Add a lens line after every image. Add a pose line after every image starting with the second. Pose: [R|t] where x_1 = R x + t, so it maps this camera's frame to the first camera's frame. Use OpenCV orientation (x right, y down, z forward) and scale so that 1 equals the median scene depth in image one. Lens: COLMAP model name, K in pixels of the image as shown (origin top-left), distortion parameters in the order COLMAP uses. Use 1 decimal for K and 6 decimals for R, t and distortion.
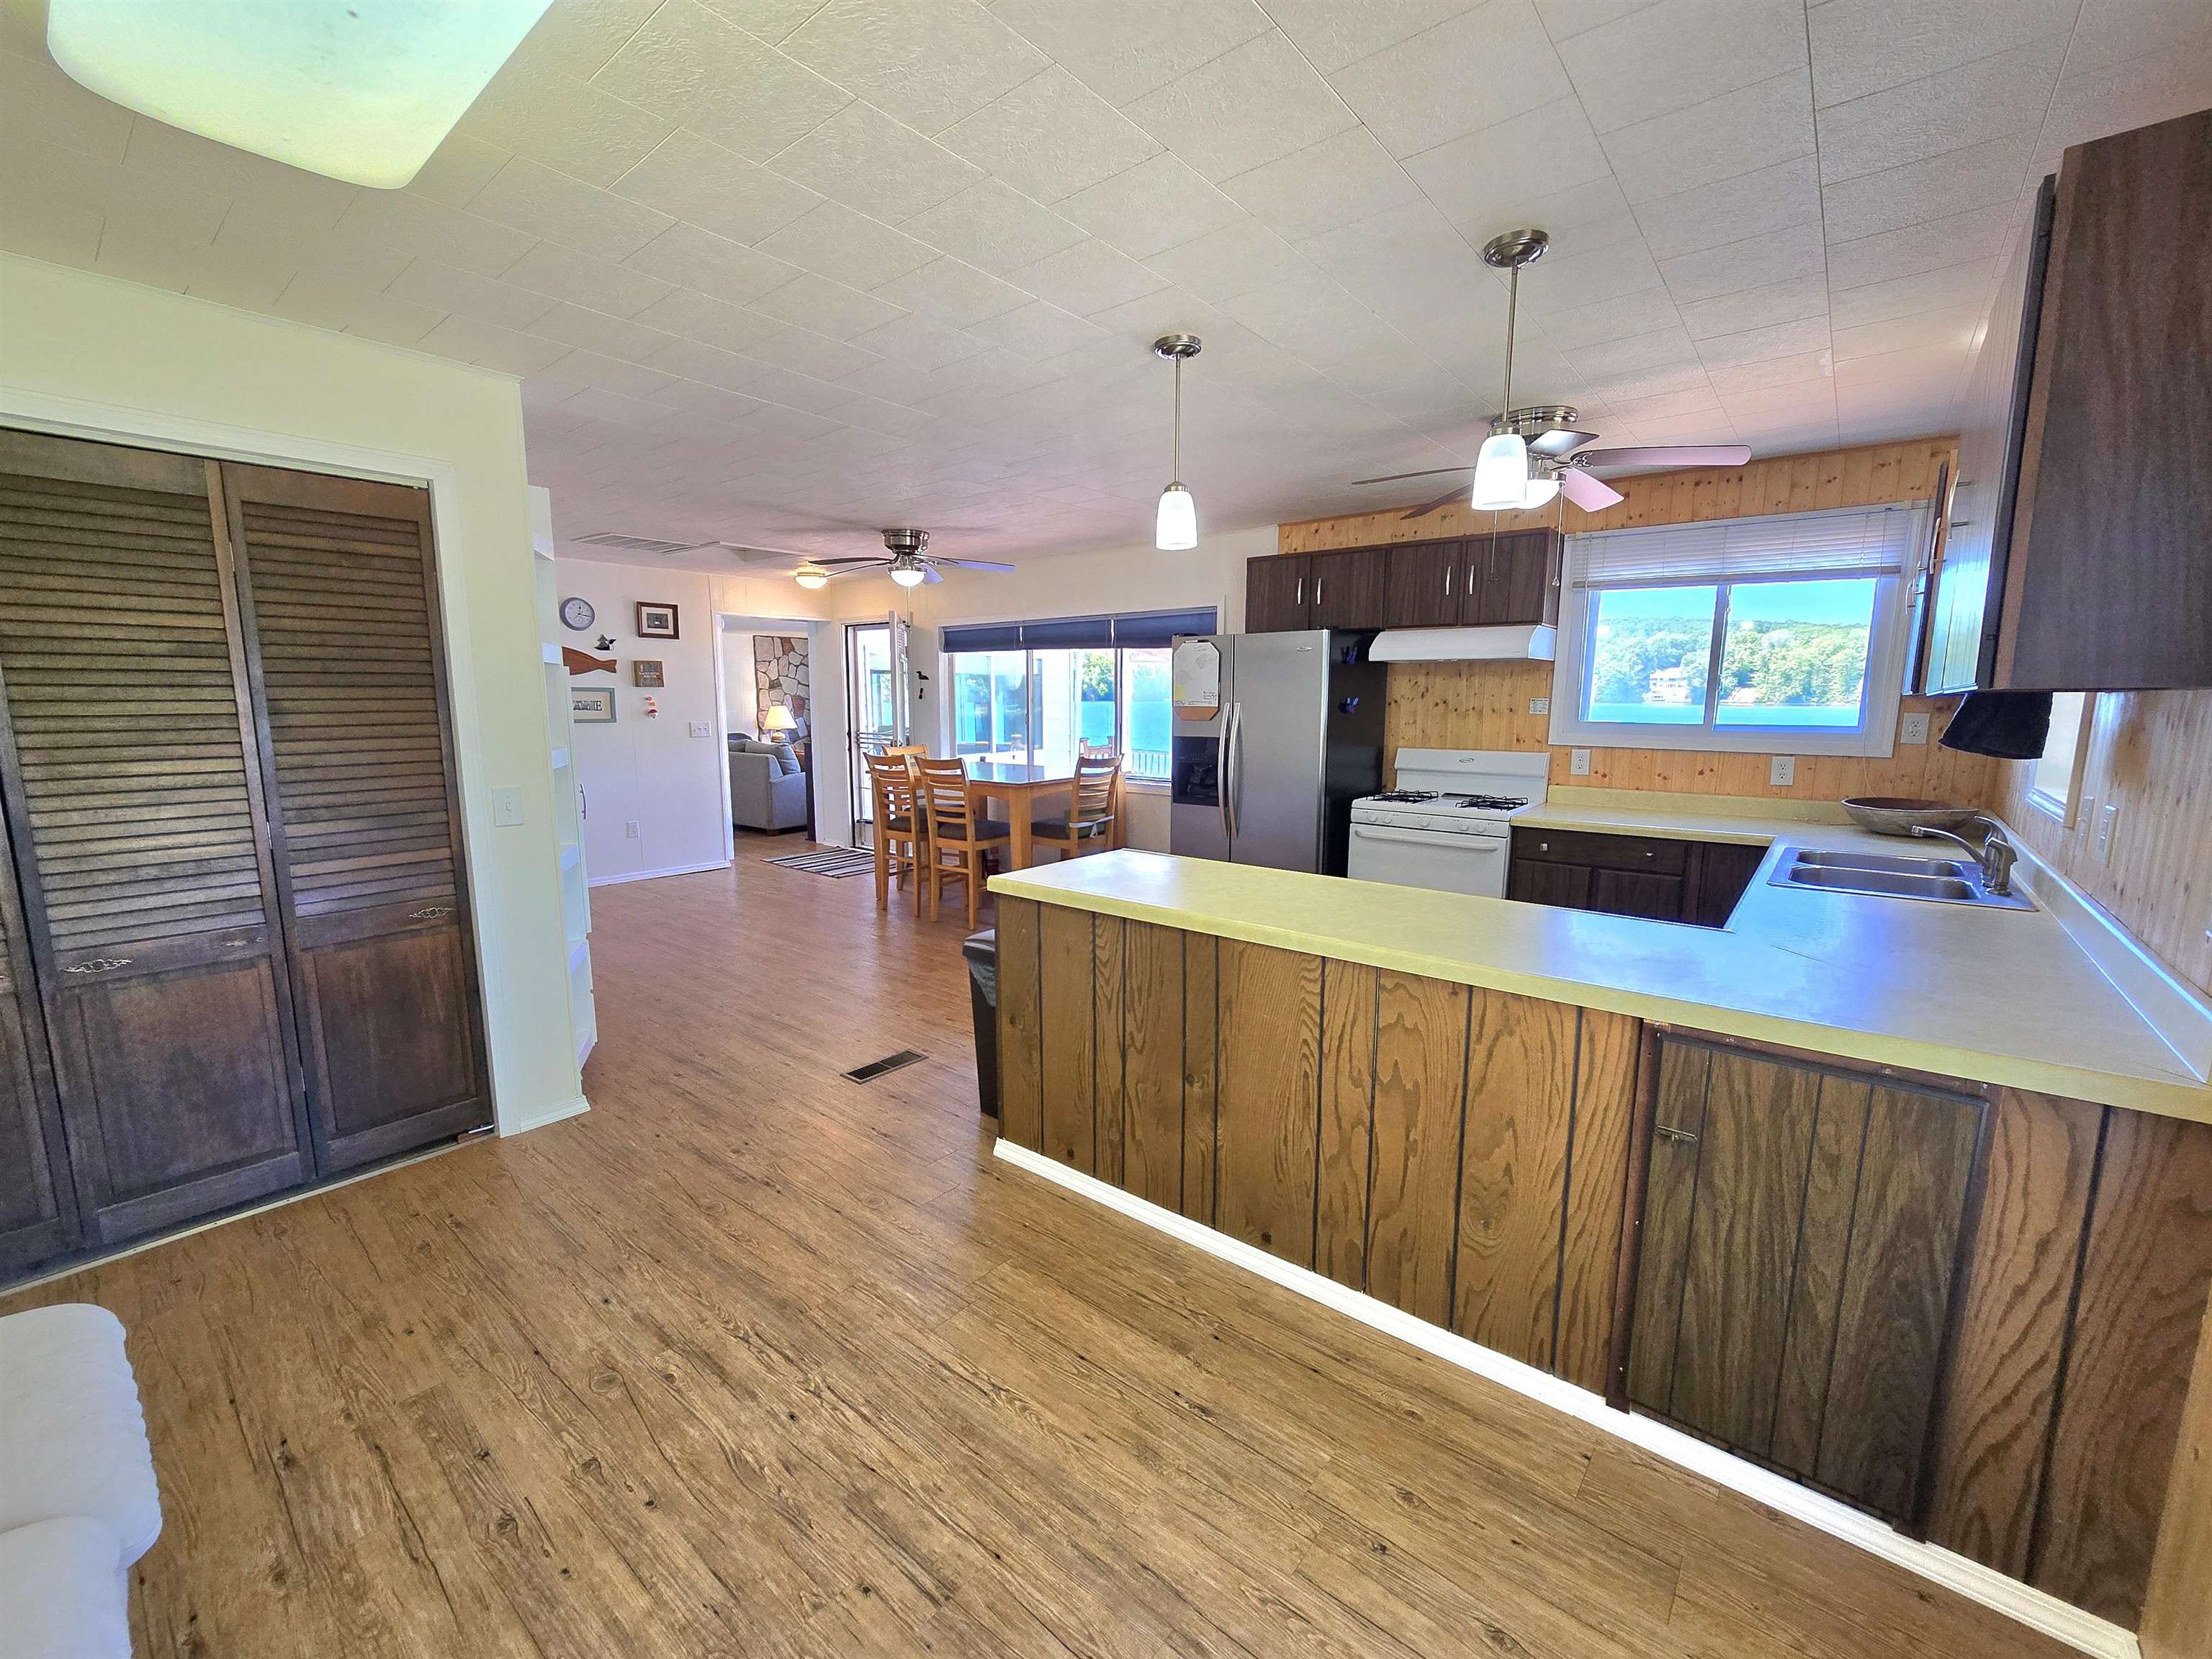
lens RADIAL K [[912.6, 0, 1102.5], [0, 912.6, 839.2], [0, 0, 1]] dist [-0.004773, 0.001537]
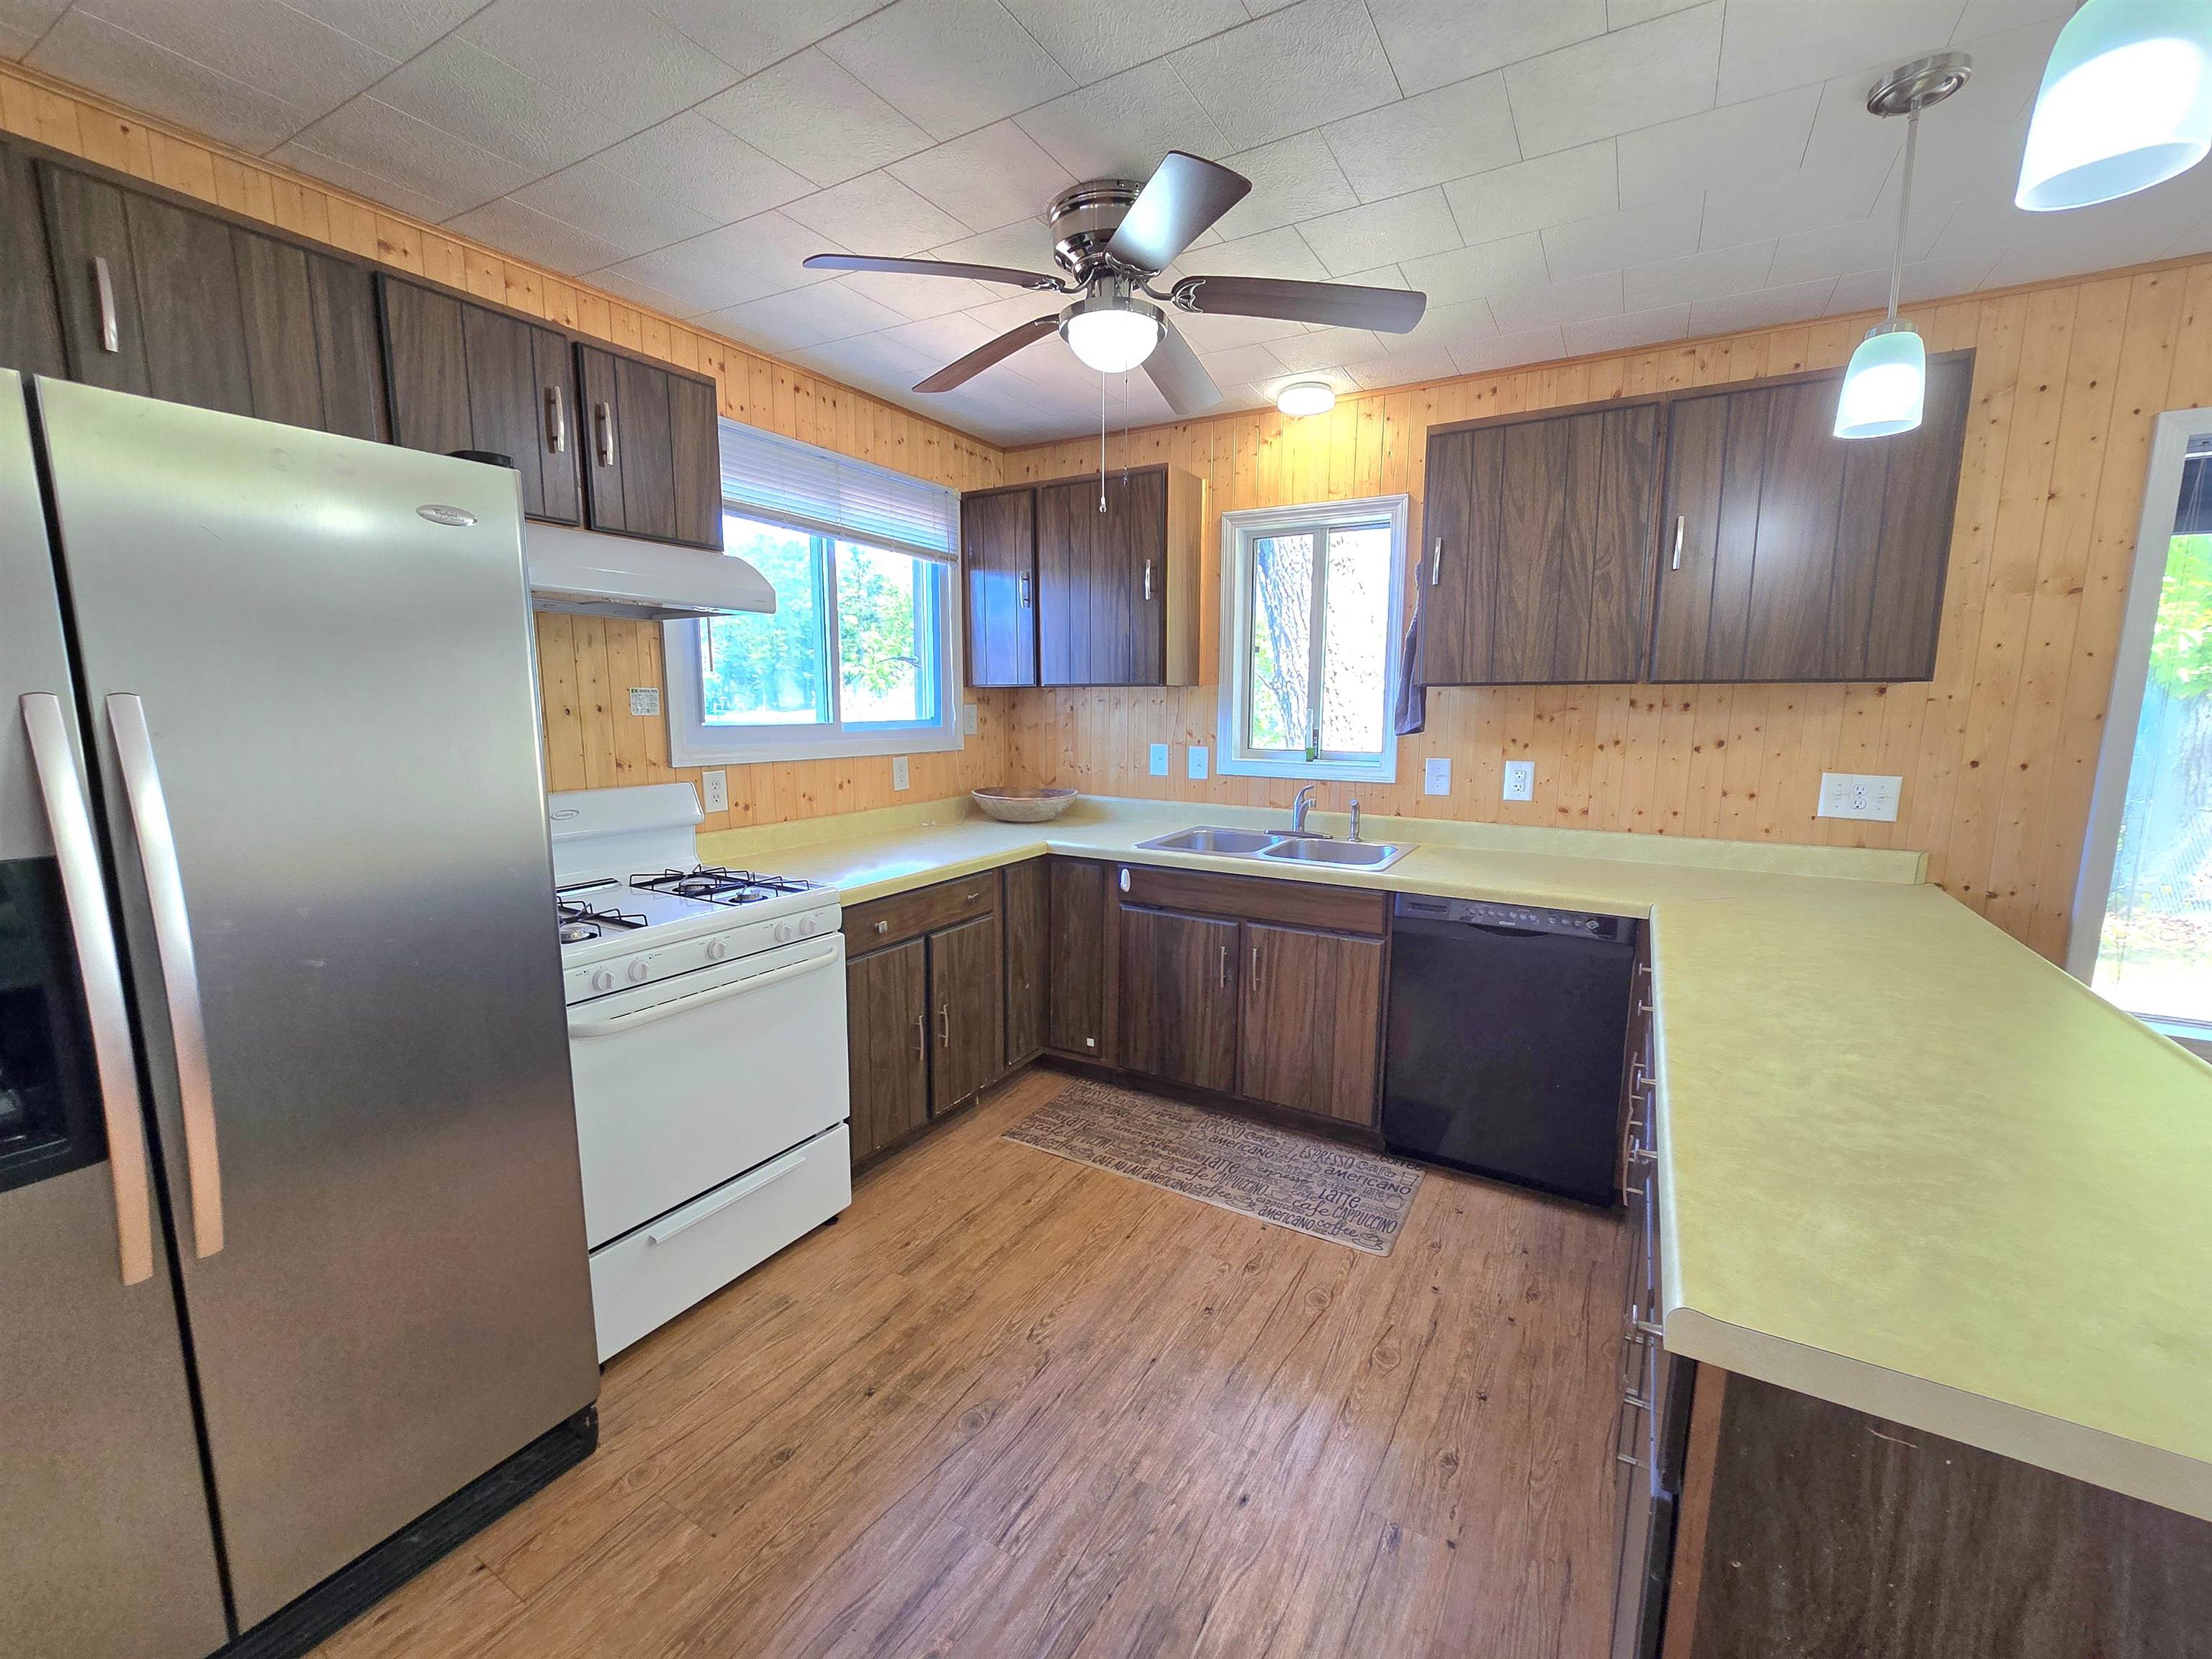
lens RADIAL K [[912.6, 0, 1096.0], [0, 912.6, 834.5], [0, 0, 1]] dist [-0.004773, 0.001537]
pose [[-0.148769, -0.148229, 0.977699, -0.227246], [0.150481, 0.973793, 0.170534, -0.231564], [-0.977355, 0.172495, -0.122564, 1.566894]]
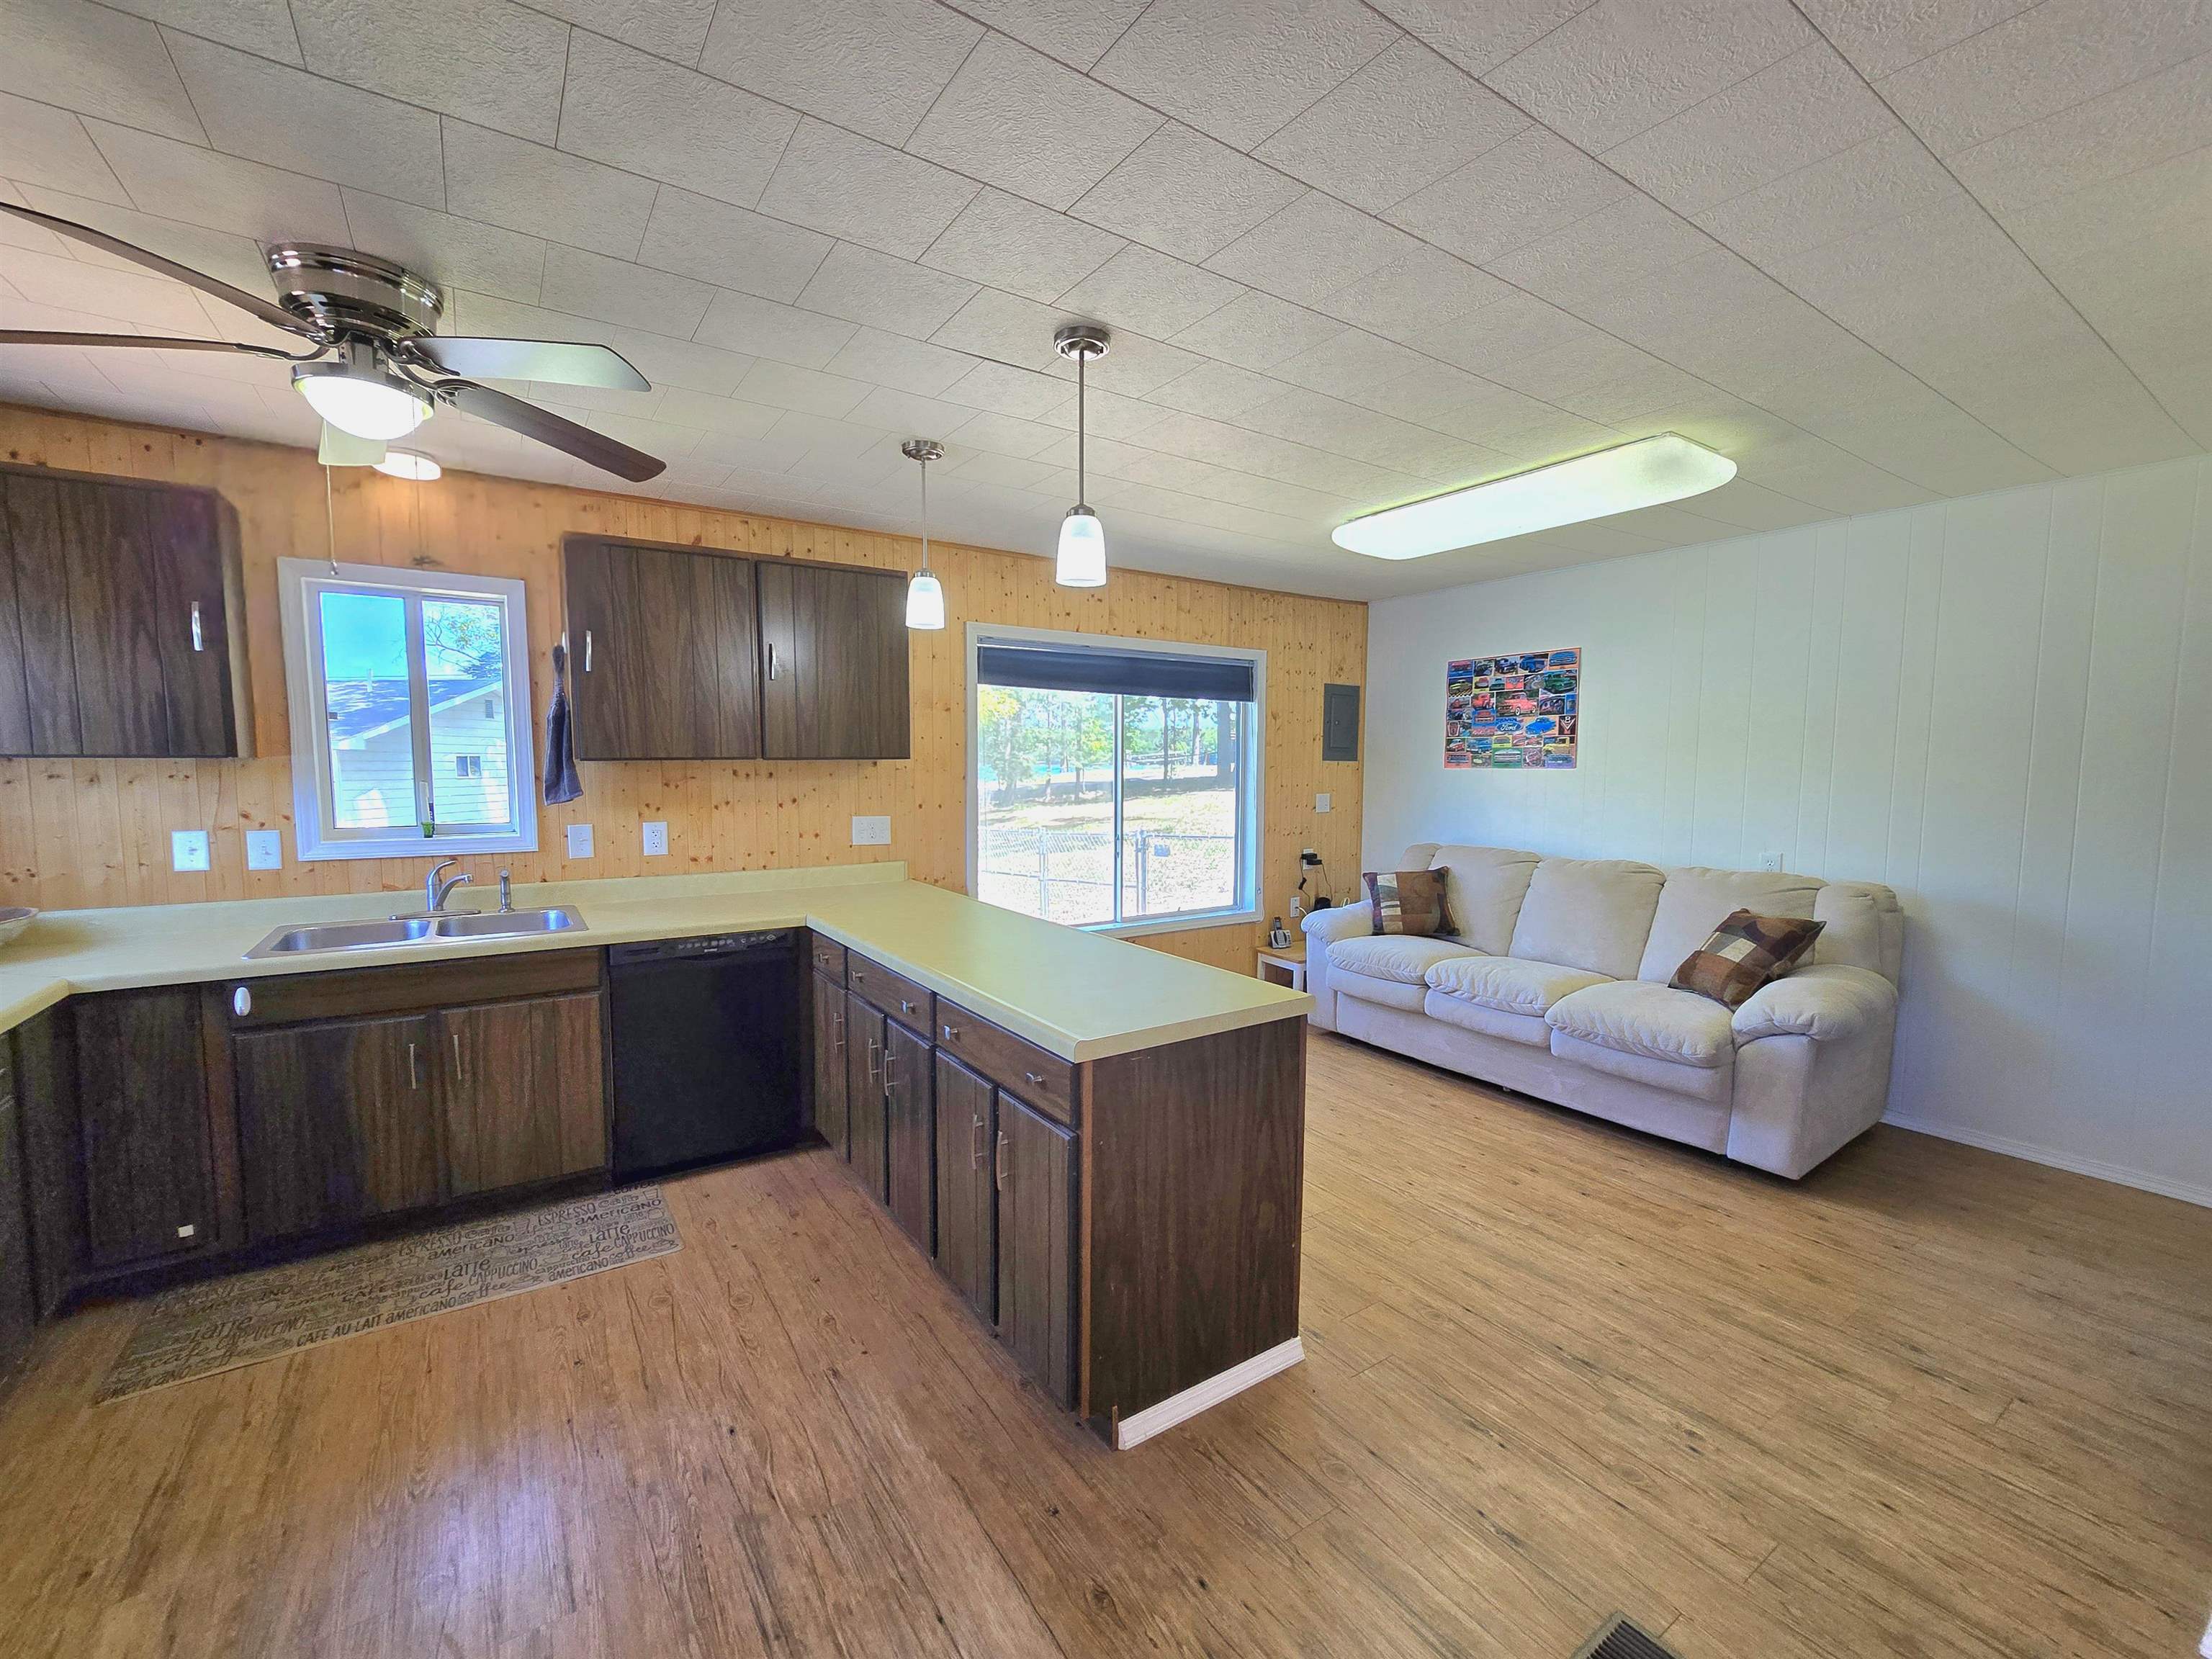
lens RADIAL K [[912.6, 0, 1096.5], [0, 912.6, 840.8], [0, 0, 1]] dist [-0.004773, 0.001537]
pose [[-0.957228, -0.029346, 0.287841, -0.193846], [0.040923, 0.971110, 0.235098, -0.318922], [-0.286425, 0.236822, -0.928373, 2.006189]]
